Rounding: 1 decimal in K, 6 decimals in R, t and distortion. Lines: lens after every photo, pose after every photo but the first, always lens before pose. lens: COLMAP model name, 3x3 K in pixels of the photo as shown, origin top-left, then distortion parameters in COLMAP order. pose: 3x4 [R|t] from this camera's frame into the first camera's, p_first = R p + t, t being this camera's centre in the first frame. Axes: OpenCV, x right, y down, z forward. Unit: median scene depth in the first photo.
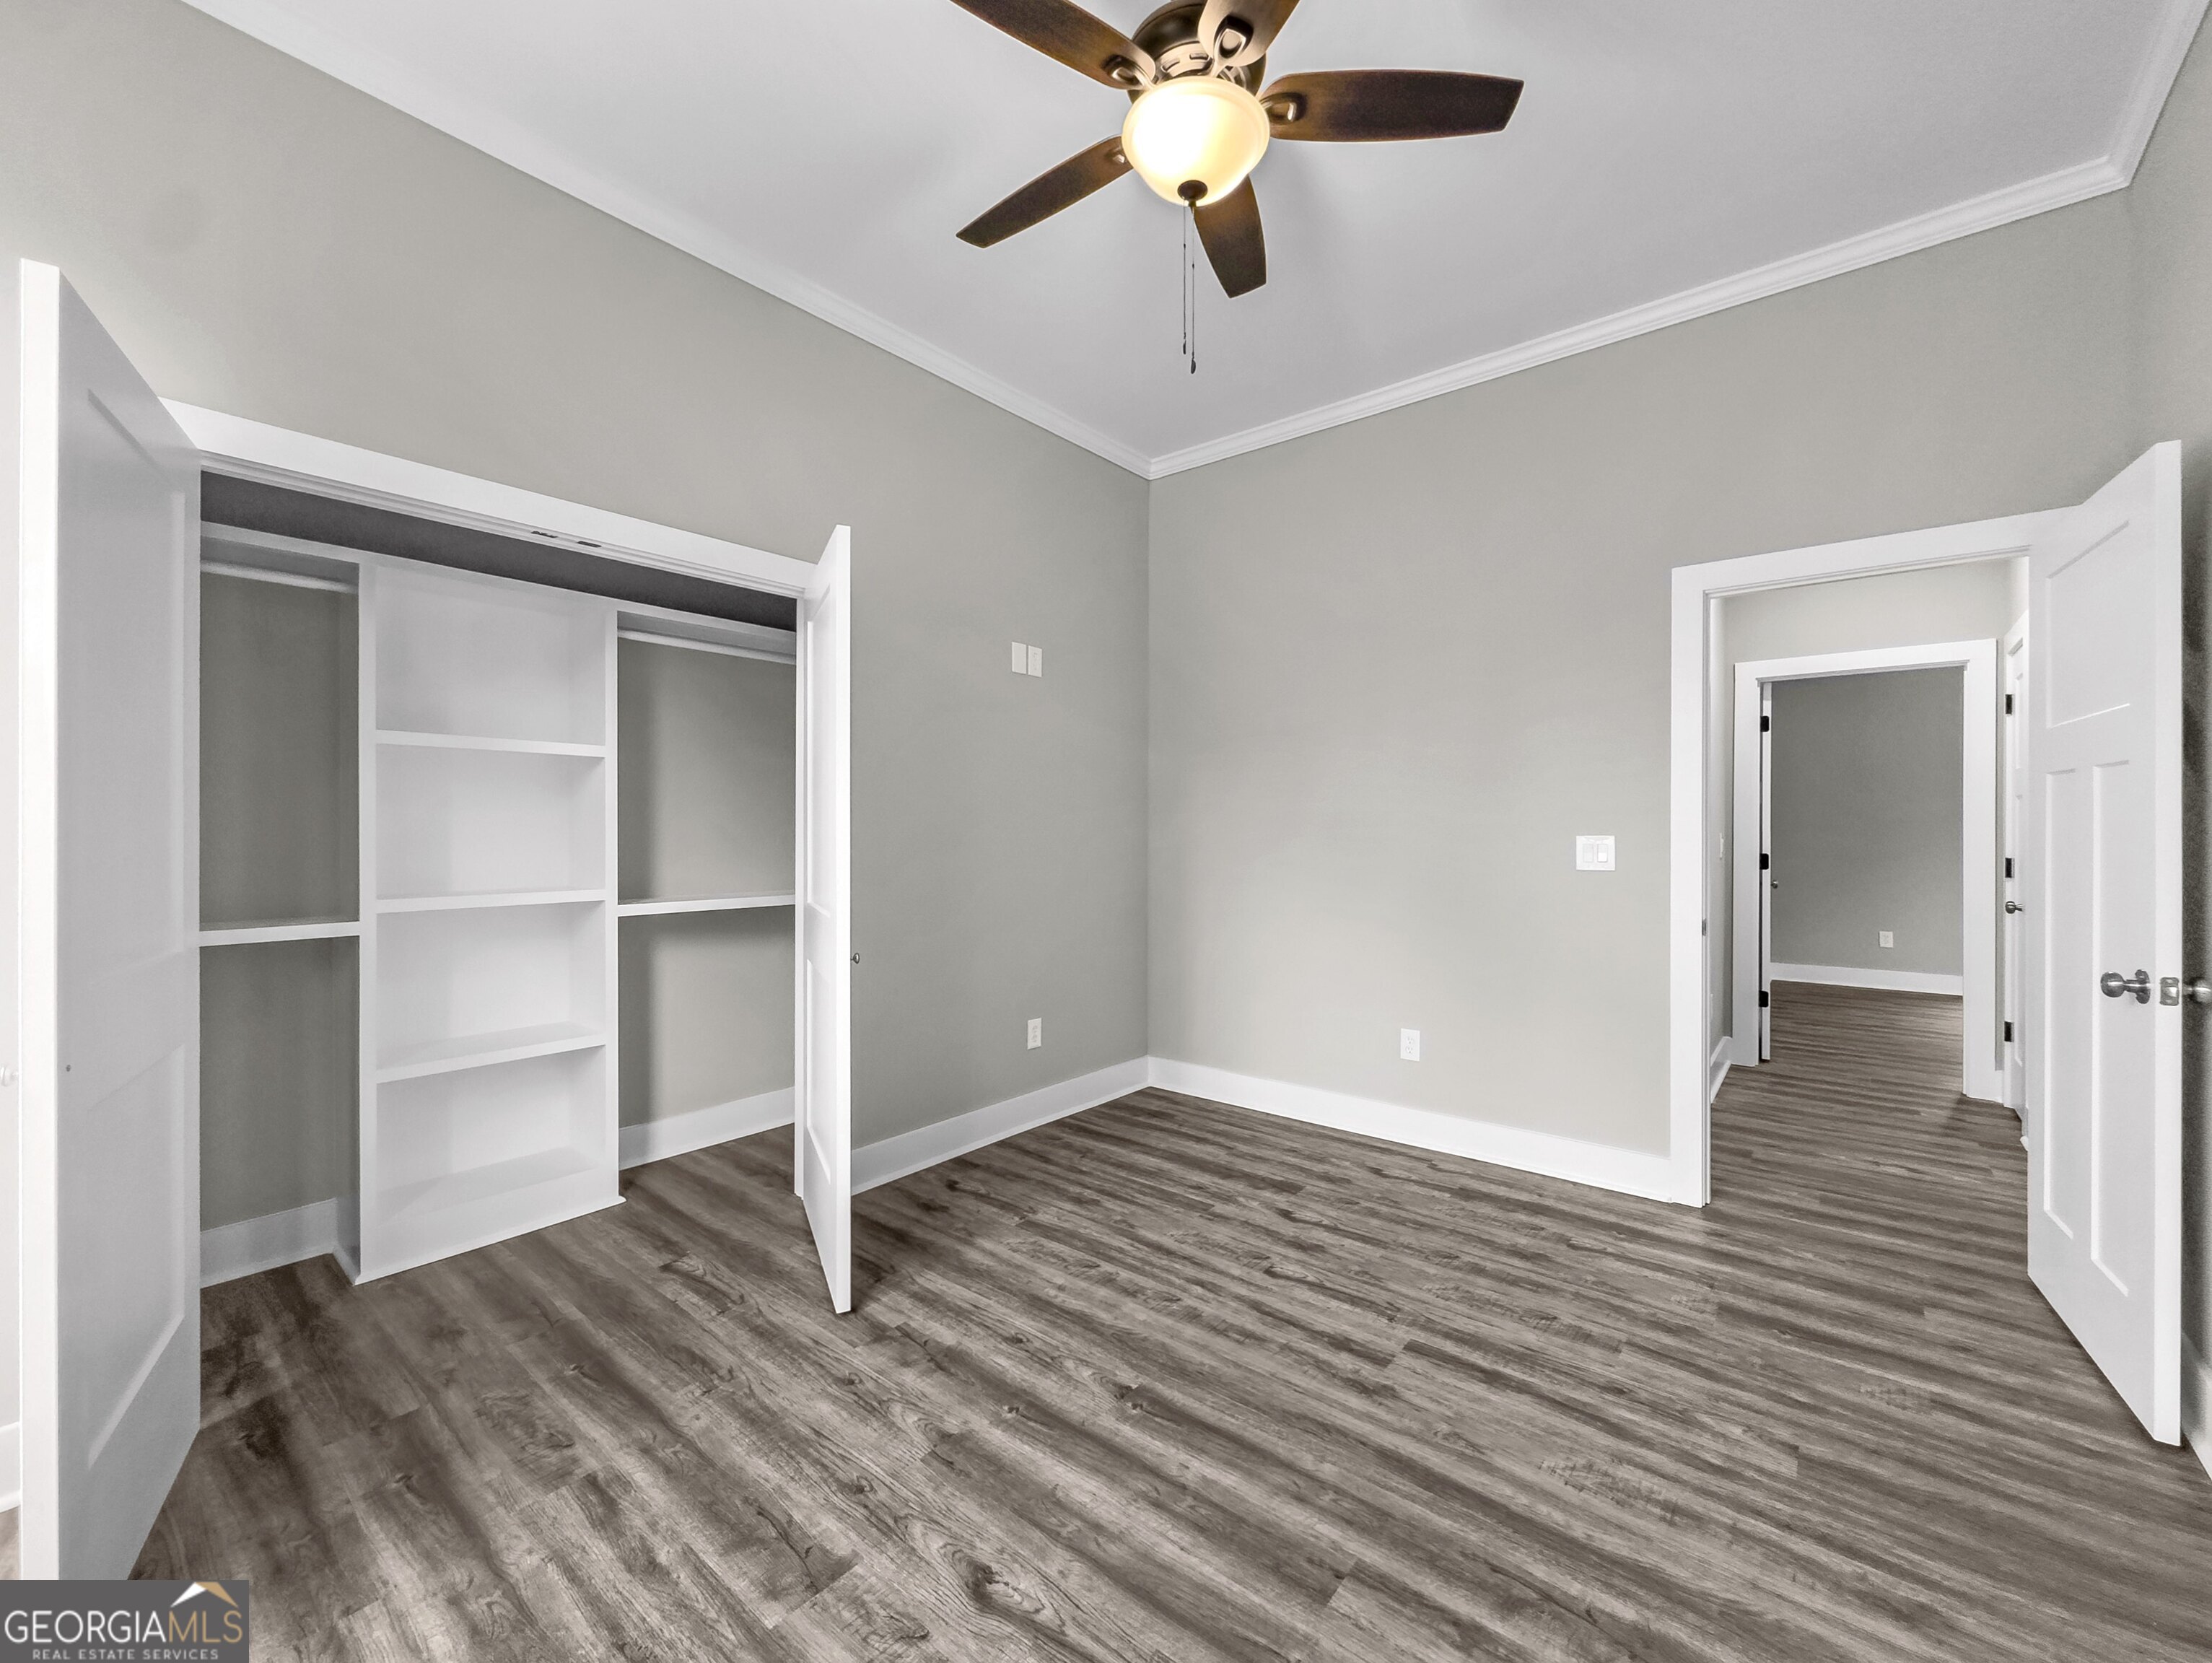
lens RADIAL K [[894.0, 0, 1130.4], [0, 894.0, 837.3], [0, 0, 1]] dist [-0.003509, 0.000349]
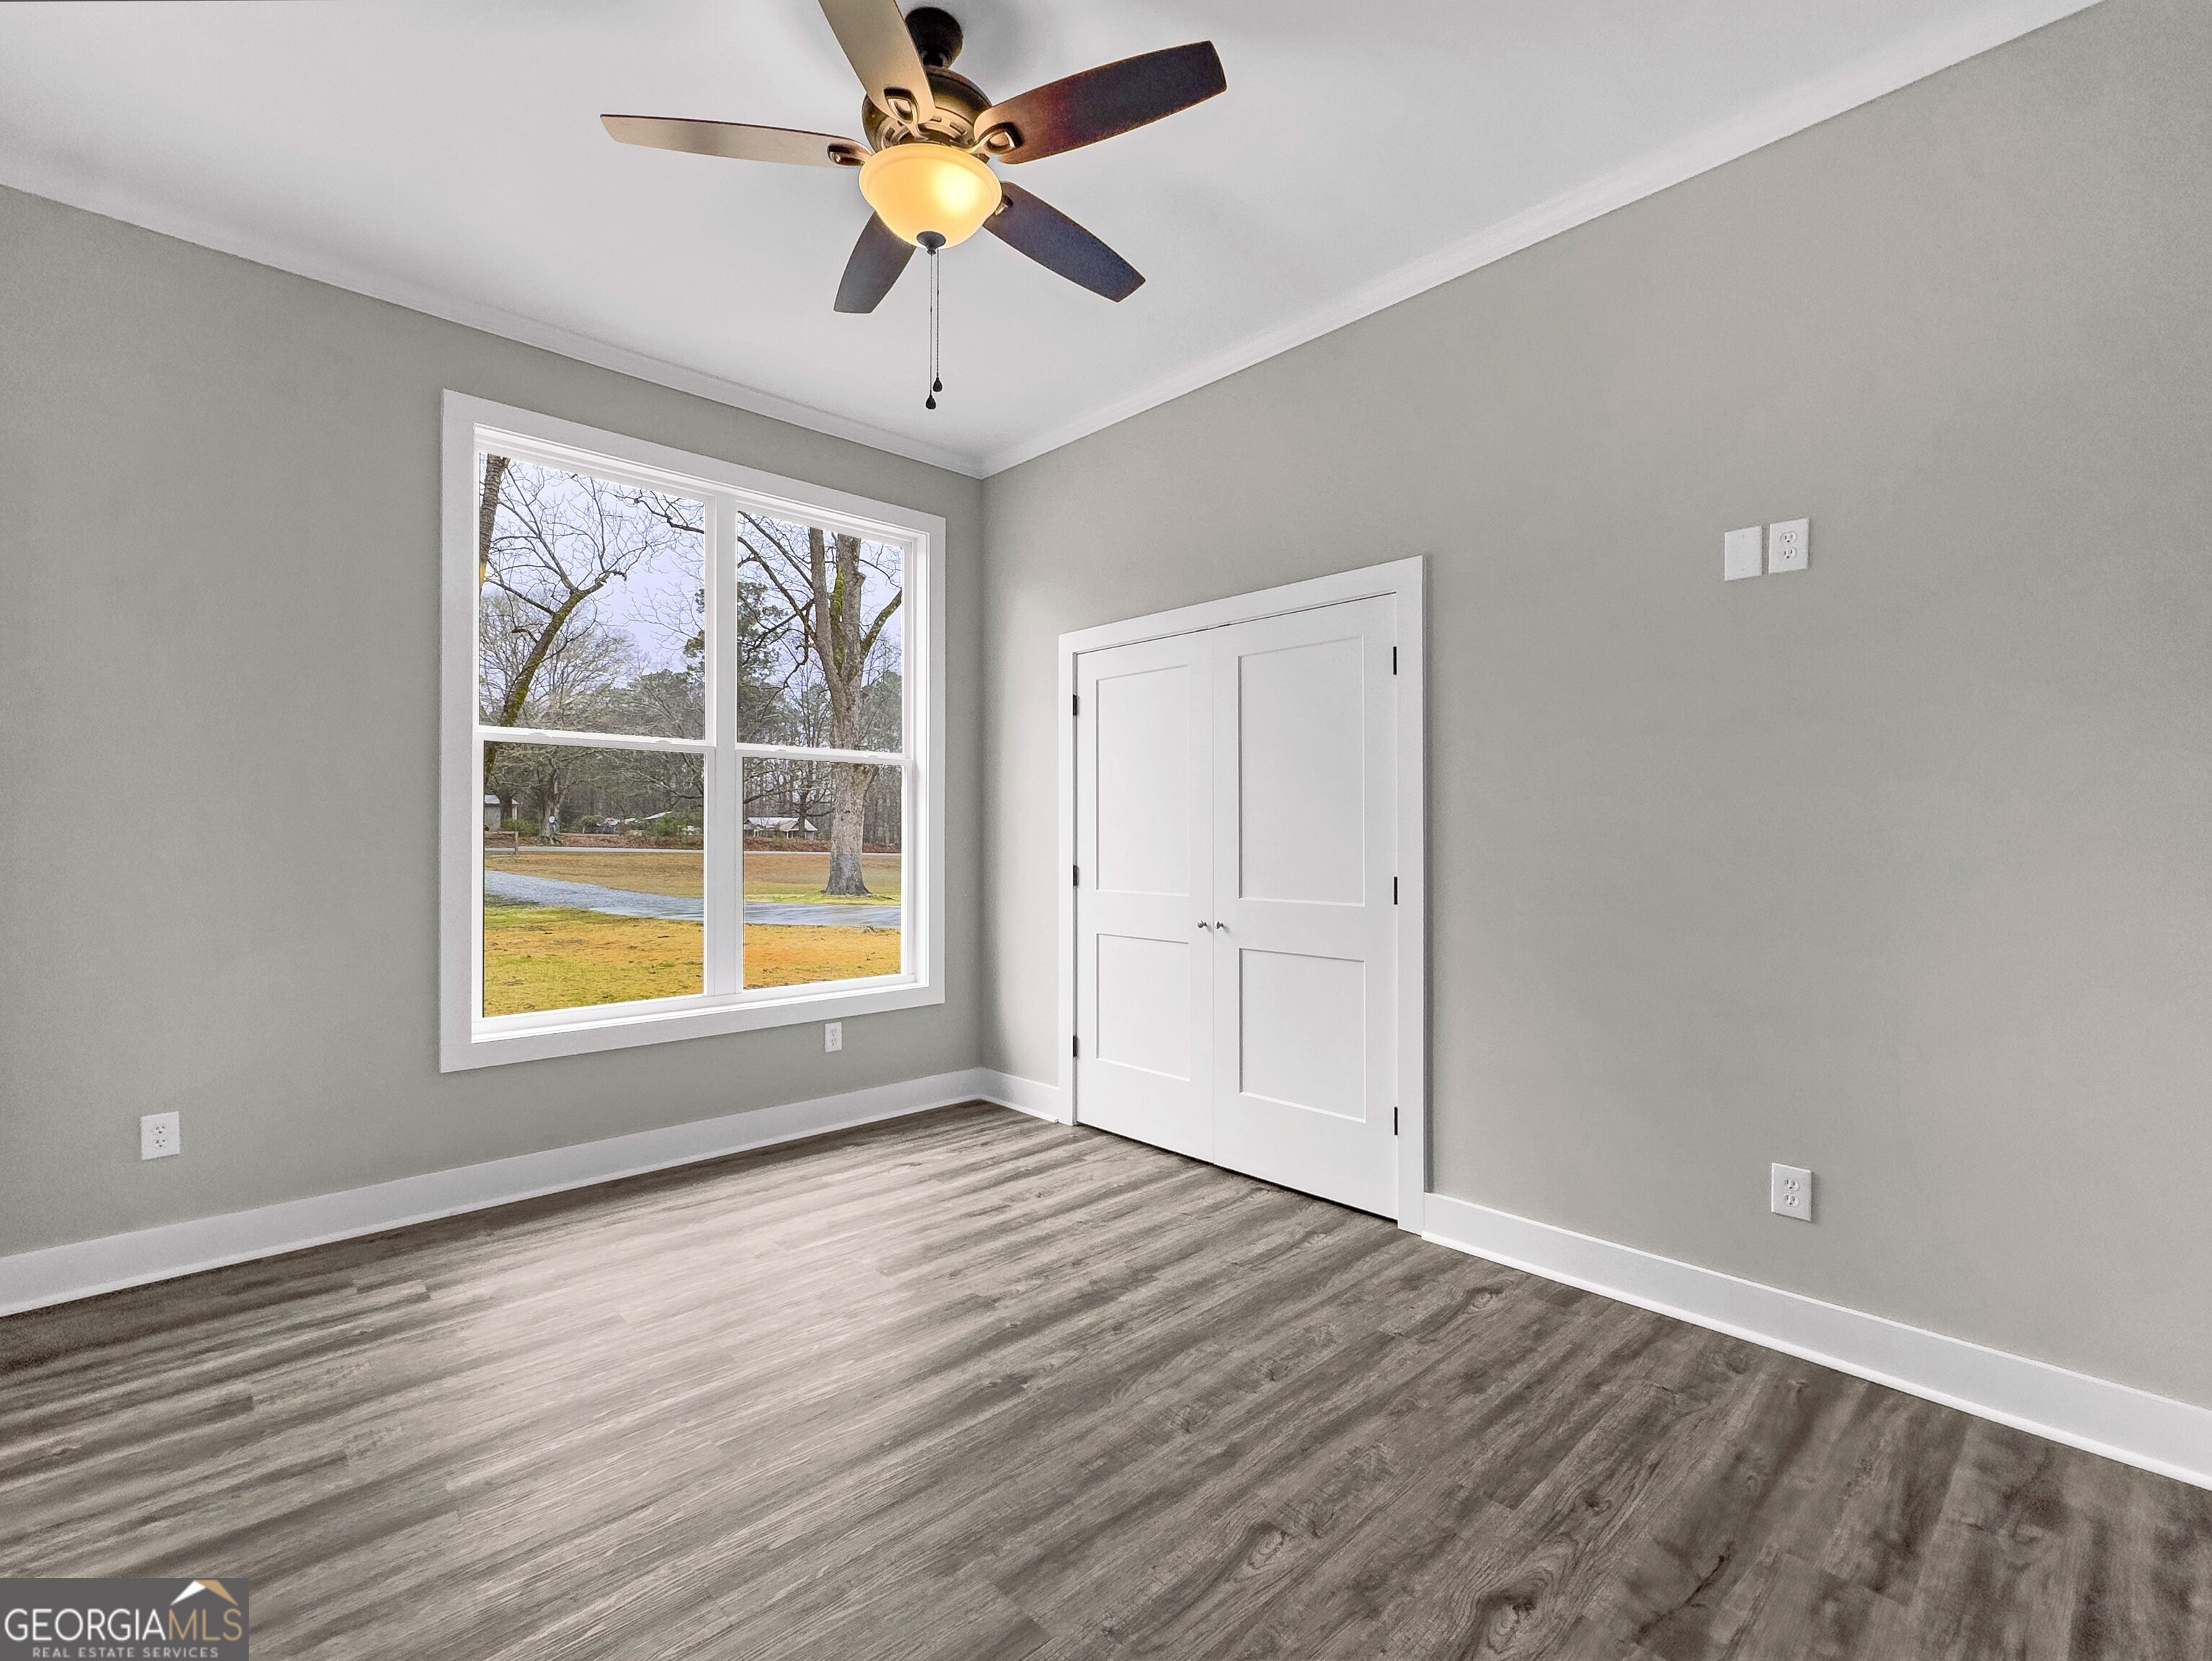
lens RADIAL K [[978.9, 0, 1105.9], [0, 978.9, 832.7], [0, 0, 1]] dist [-0.006445, 0.000510]
pose [[-0.128129, -0.006136, -0.991739, 0.880363], [-0.009699, 0.999941, -0.004933, -0.003887], [0.991710, 0.008987, -0.128181, 0.990029]]
